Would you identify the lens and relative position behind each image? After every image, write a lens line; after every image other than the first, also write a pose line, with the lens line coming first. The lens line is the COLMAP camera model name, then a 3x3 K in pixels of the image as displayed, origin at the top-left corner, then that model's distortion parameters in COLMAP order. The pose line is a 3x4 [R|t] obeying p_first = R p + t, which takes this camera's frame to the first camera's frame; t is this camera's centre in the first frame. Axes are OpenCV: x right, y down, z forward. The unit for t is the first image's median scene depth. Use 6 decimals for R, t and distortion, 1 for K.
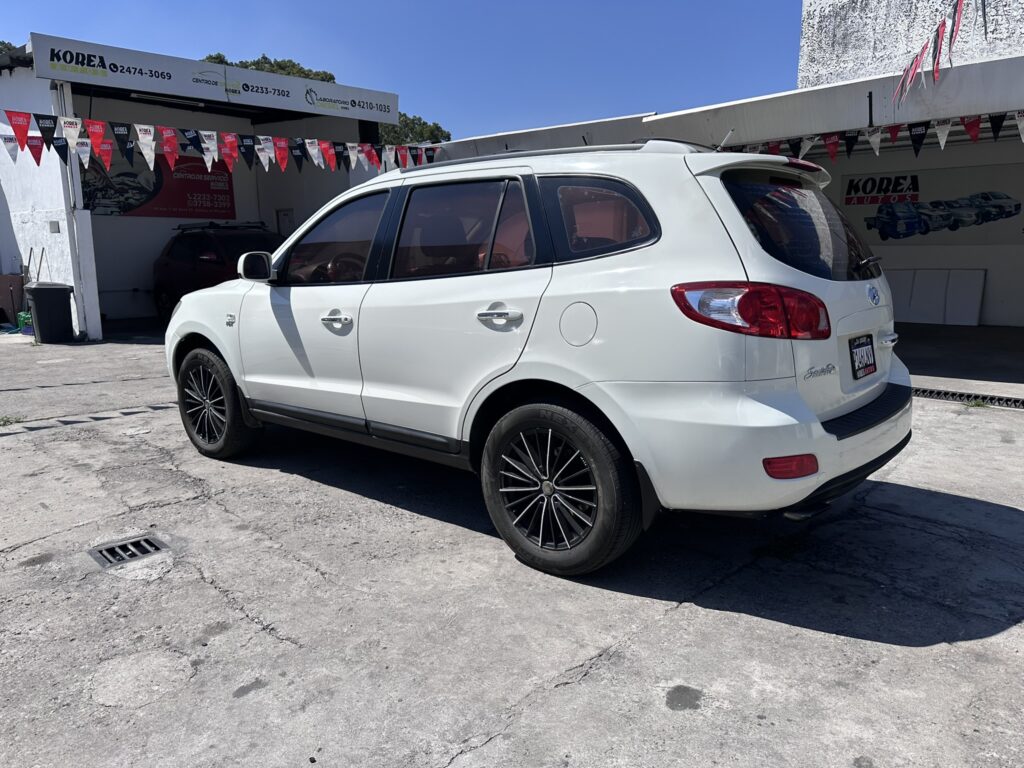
lens RADIAL K [[724.3, 0, 509.1], [0, 724.3, 378.1], [0, 0, 1]] dist [0.030703, -0.038781]
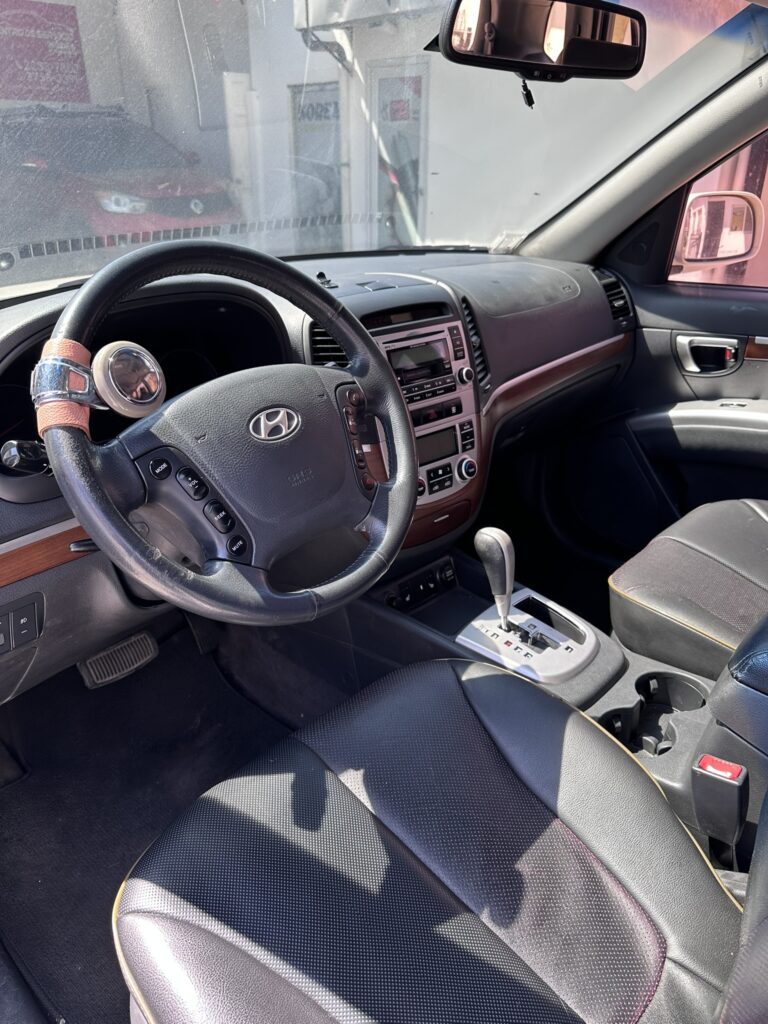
lens RADIAL K [[724.3, 0, 385.9], [0, 724.3, 510.7], [0, 0, 1]] dist [0.030703, -0.038781]
pose [[0.996480, 0.045994, -0.070086, -0.139939], [-0.023887, 0.957175, 0.288522, -0.205960], [0.080355, -0.285832, 0.954905, 0.983442]]
